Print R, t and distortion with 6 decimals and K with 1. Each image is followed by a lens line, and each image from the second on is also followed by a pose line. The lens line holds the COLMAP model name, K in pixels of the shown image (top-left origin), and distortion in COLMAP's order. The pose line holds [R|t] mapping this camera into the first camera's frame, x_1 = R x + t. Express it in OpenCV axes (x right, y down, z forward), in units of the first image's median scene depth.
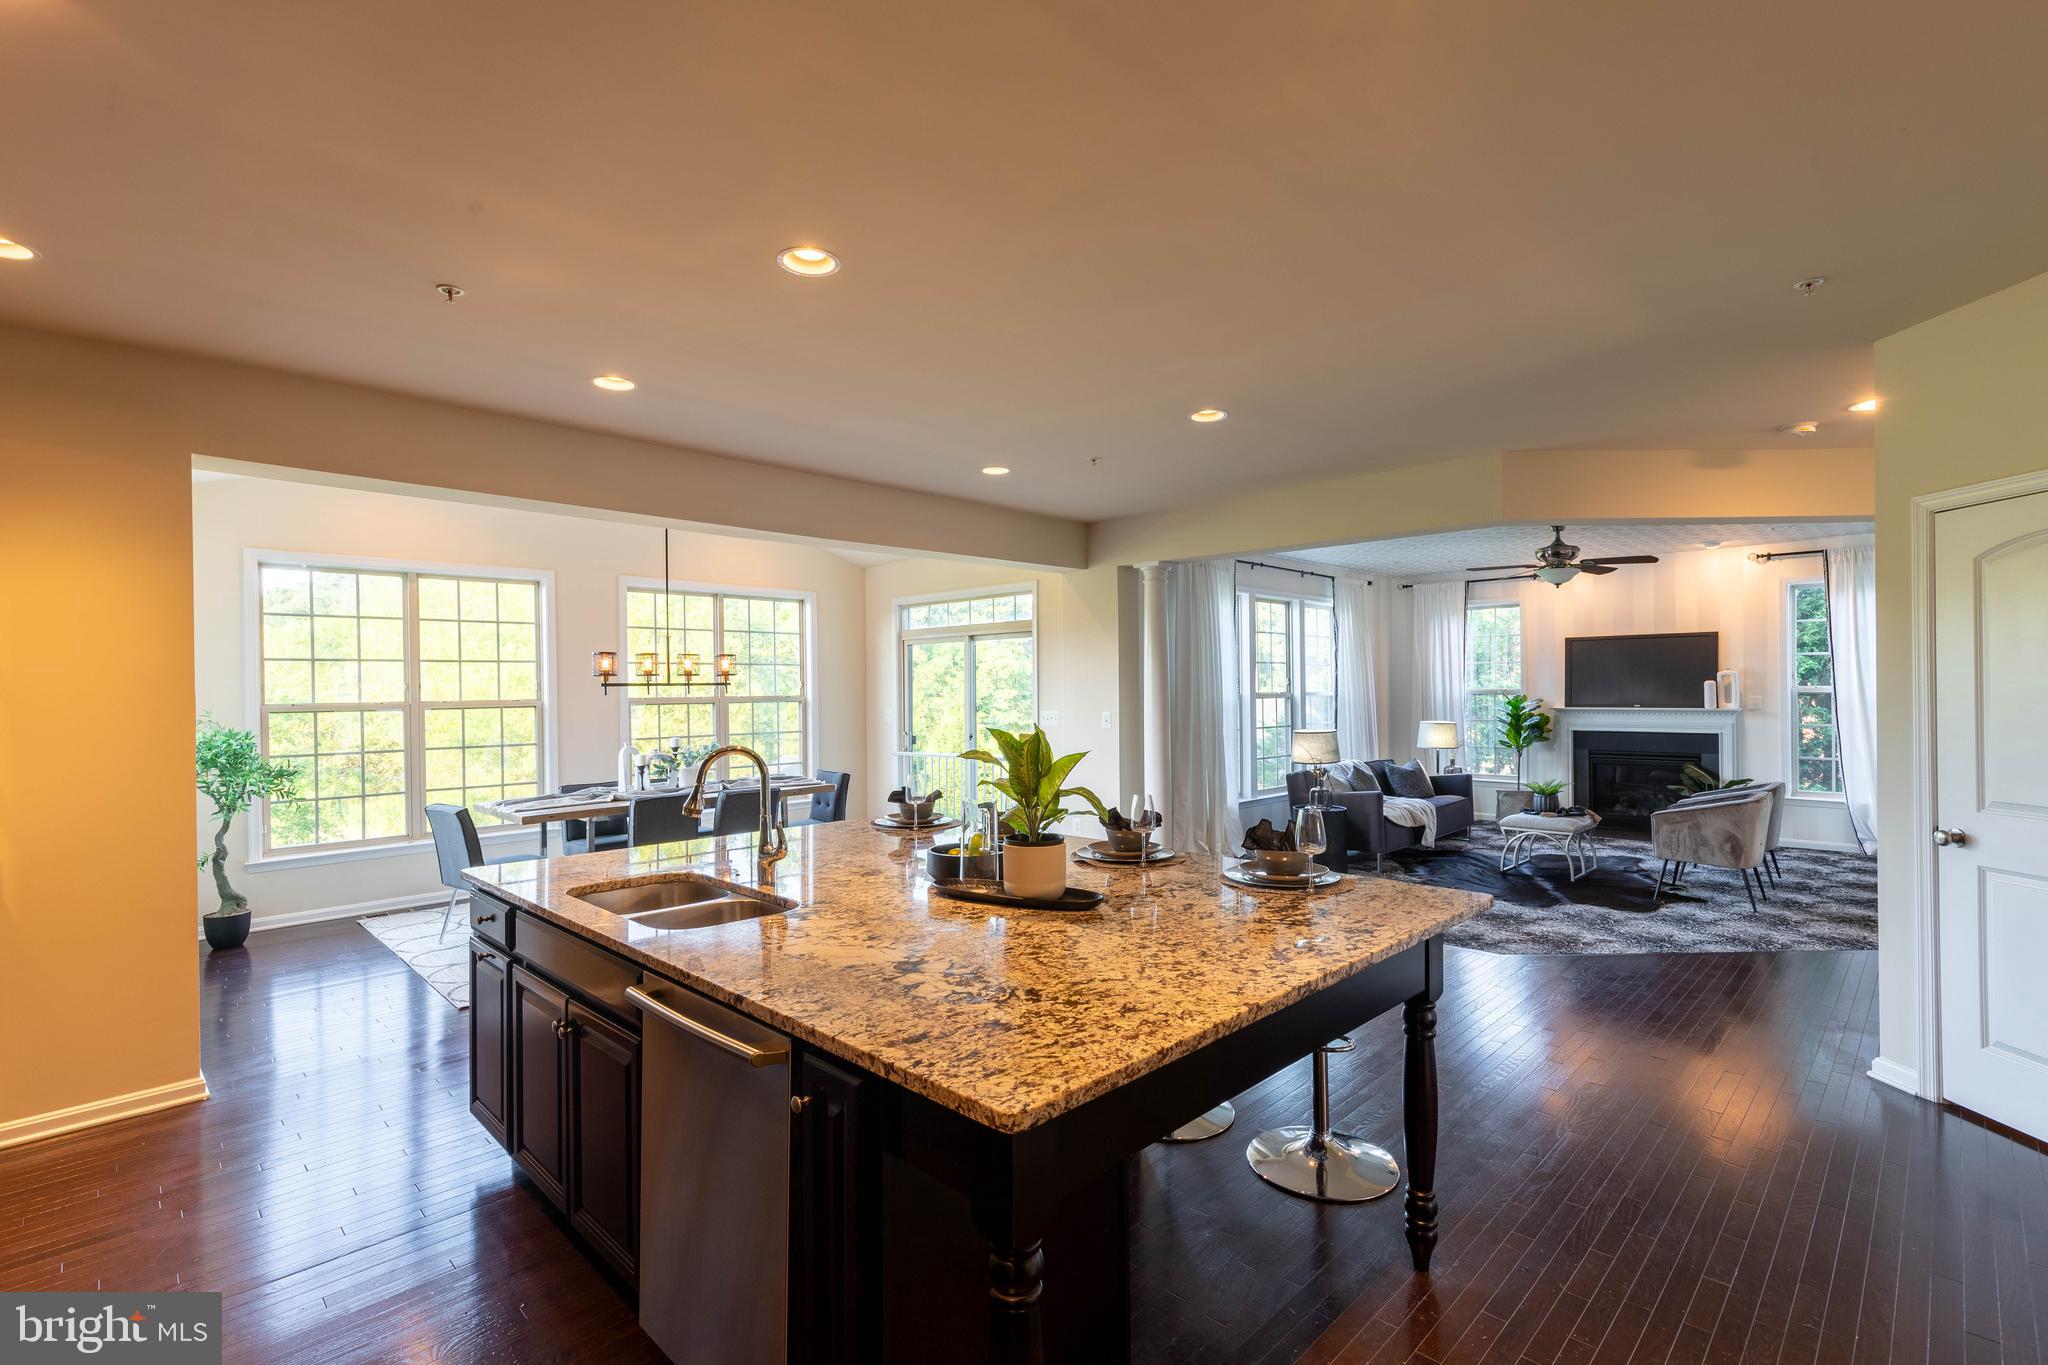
lens RADIAL K [[937.2, 0, 1026.0], [0, 937.2, 690.4], [0, 0, 1]] dist [0.007587, -0.001639]
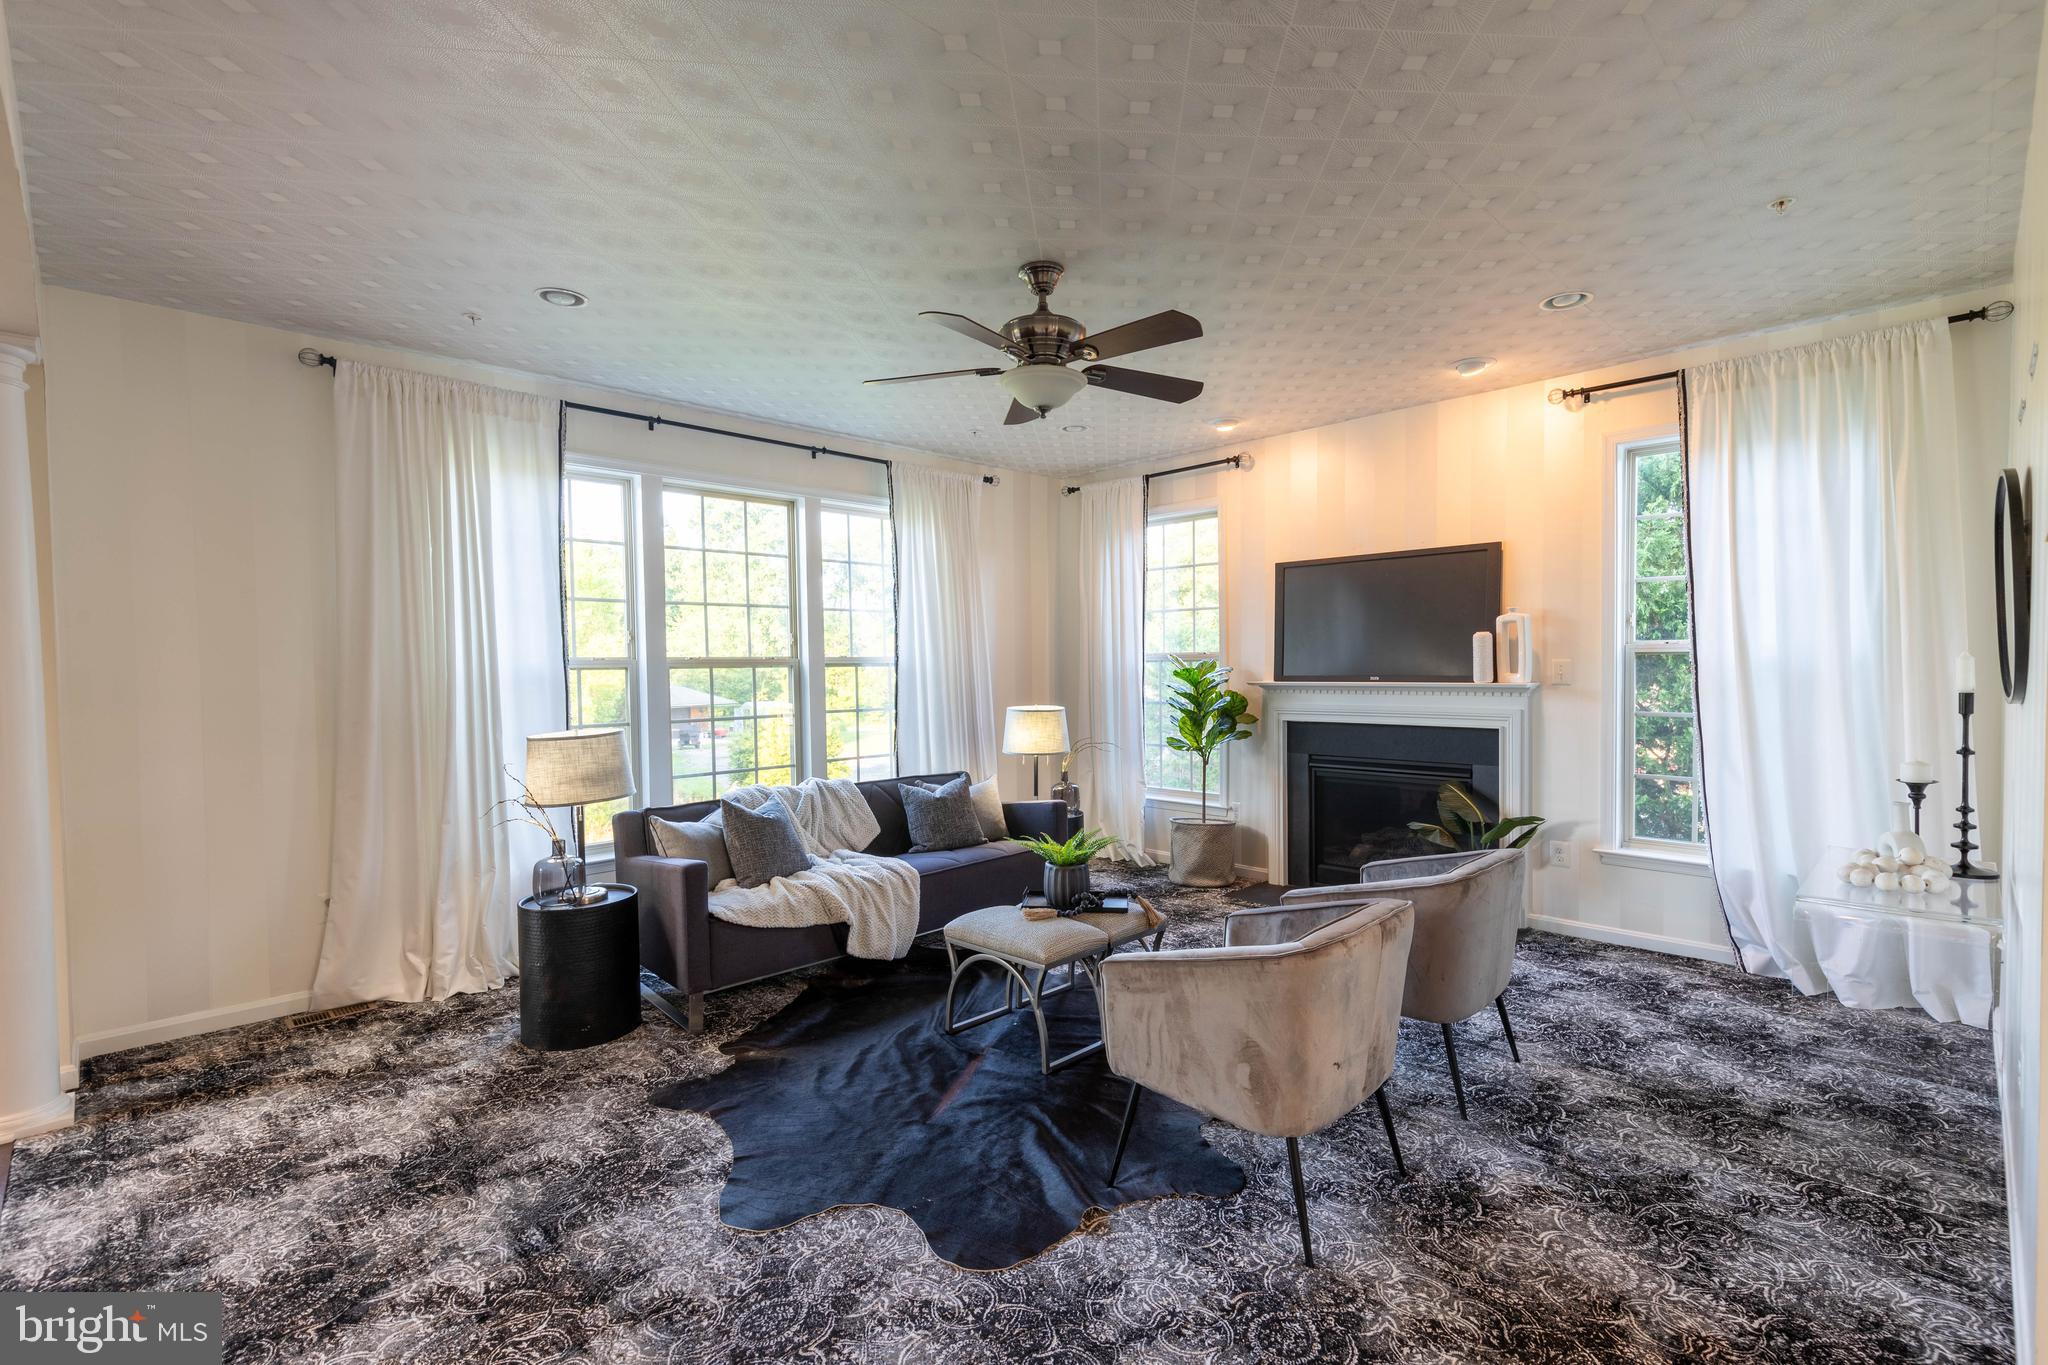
lens RADIAL K [[930.7, 0, 1032.8], [0, 930.7, 697.5], [0, 0, 1]] dist [0.002009, -0.000127]
pose [[0.999974, -0.002898, -0.006624, 0.458805], [0.003118, 0.999436, 0.033431, 0.008545], [0.006523, -0.033451, 0.999419, 0.447668]]
